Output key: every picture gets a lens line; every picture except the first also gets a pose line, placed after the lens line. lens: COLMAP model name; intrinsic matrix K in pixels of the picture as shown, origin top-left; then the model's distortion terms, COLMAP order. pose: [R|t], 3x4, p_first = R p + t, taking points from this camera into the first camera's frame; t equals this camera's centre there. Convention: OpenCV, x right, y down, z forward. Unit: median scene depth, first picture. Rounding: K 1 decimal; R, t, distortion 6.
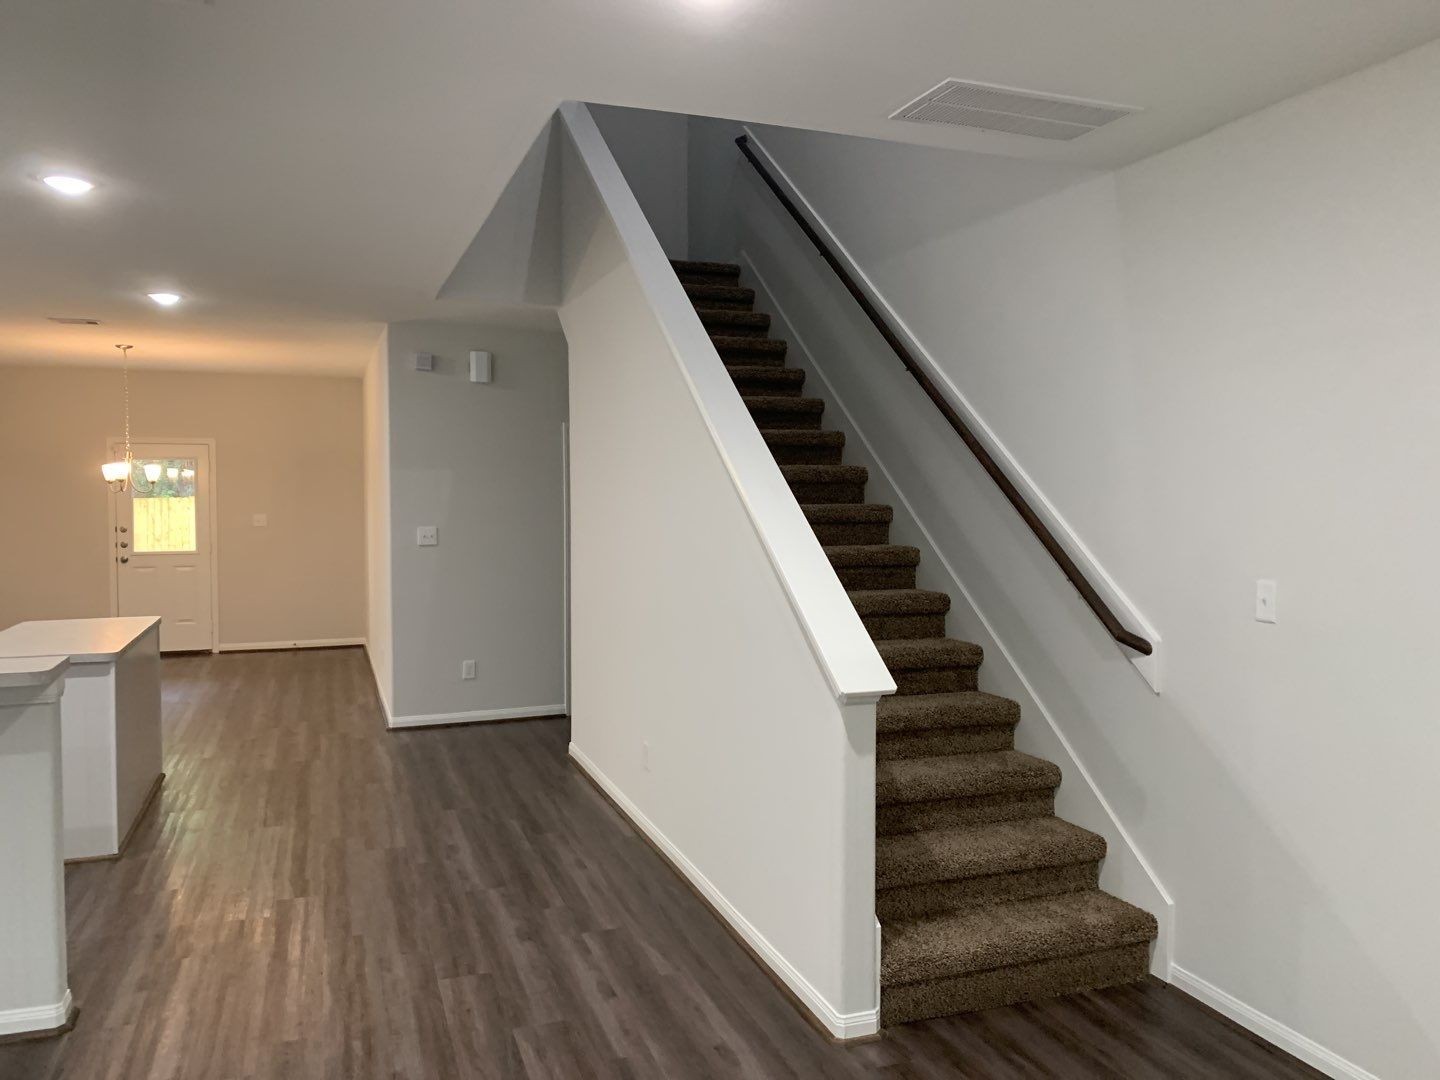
lens RADIAL K [[1110.5, 0, 733.9], [0, 1110.5, 539.8], [0, 0, 1]] dist [0.060365, -0.064124]
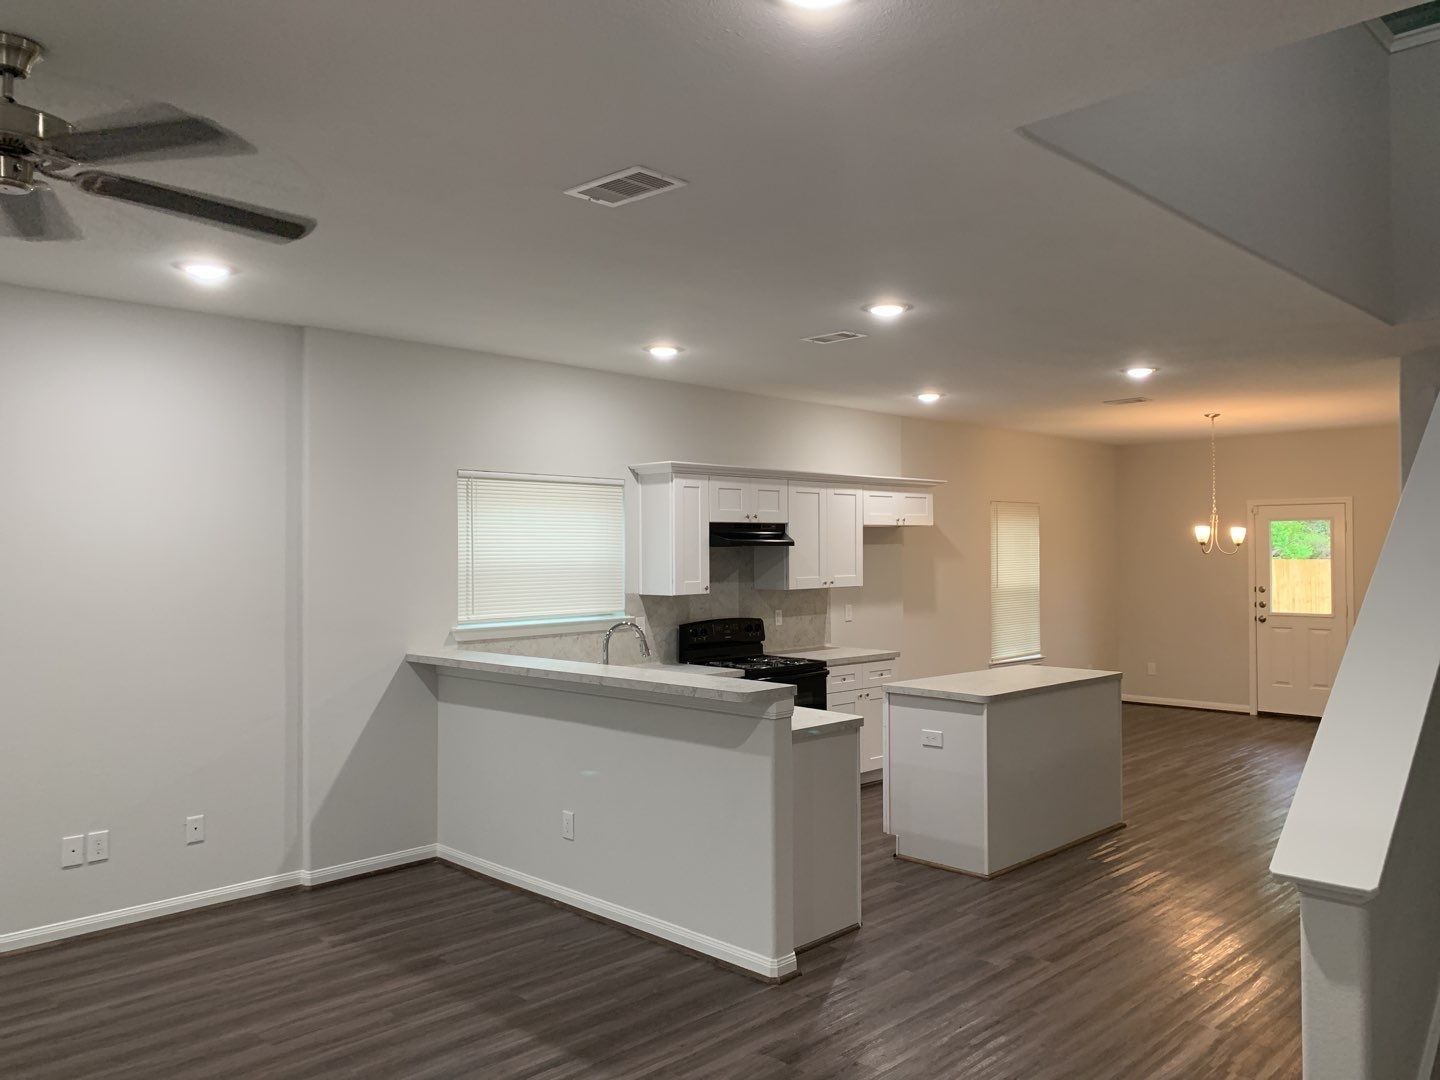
lens RADIAL K [[1110.5, 0, 734.8], [0, 1110.5, 521.3], [0, 0, 1]] dist [0.060365, -0.064124]
pose [[0.428174, -0.027263, -0.903285, 0.306231], [-0.034424, 0.998327, -0.046450, -0.012867], [0.903040, 0.050984, 0.426519, 0.223572]]
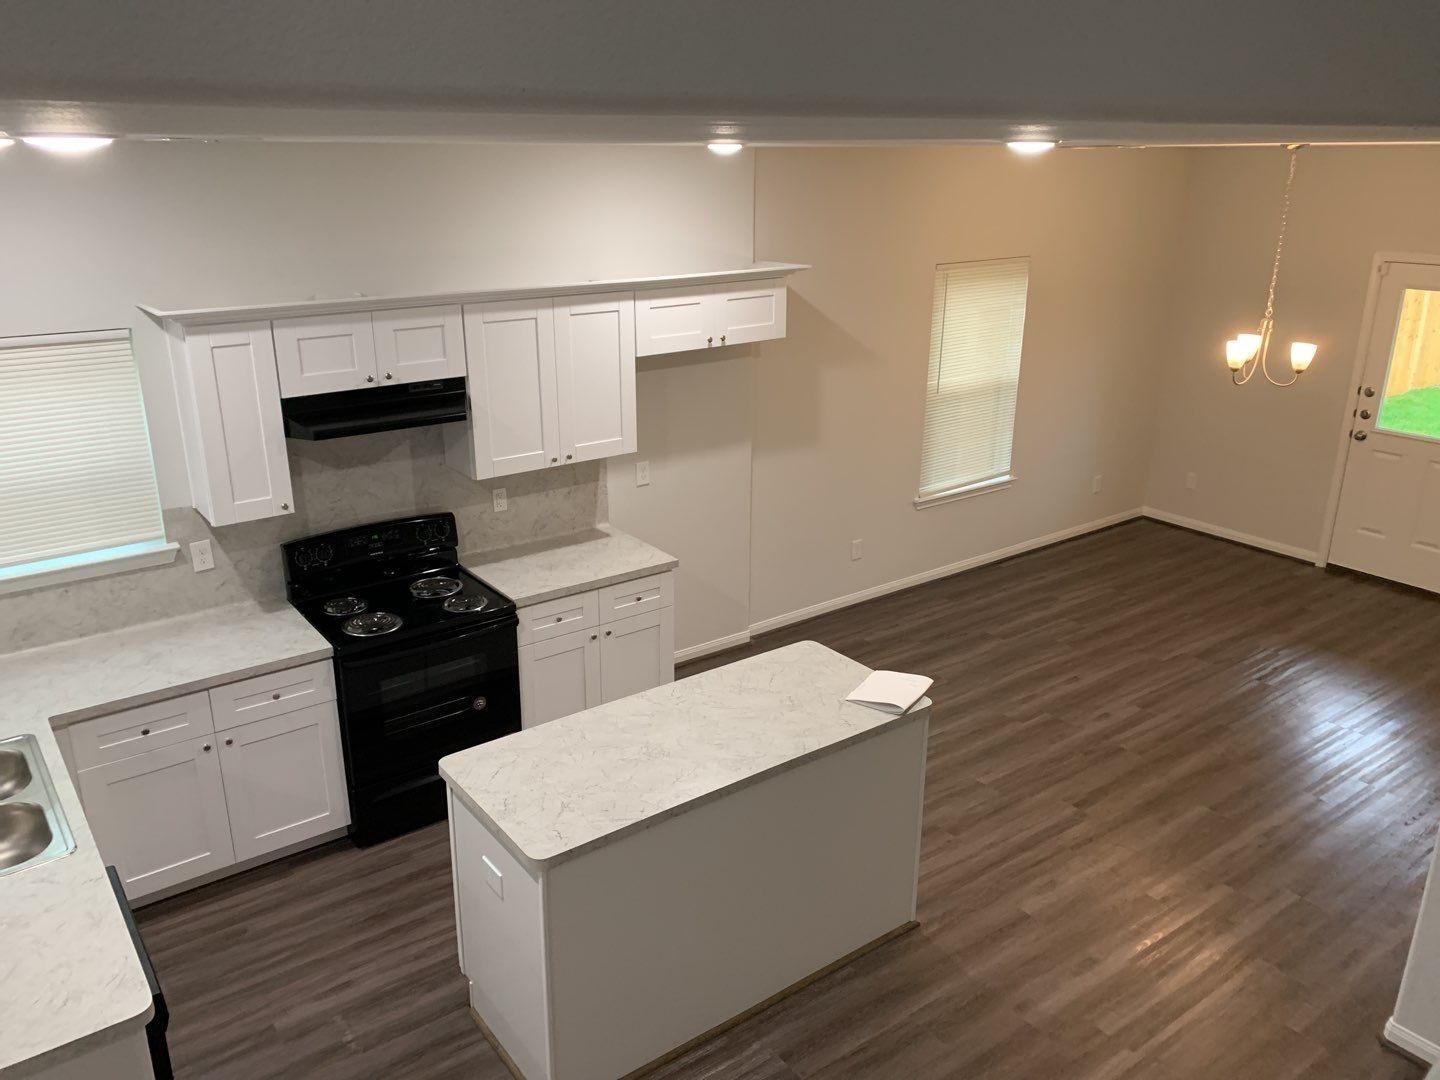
lens RADIAL K [[1110.5, 0, 720.3], [0, 1110.5, 517.4], [0, 0, 1]] dist [0.060365, -0.064124]
pose [[0.272065, 0.300799, -0.914057, -0.016503], [-0.041740, 0.952683, 0.301086, -0.217767], [0.961373, -0.043762, 0.271747, 0.765828]]
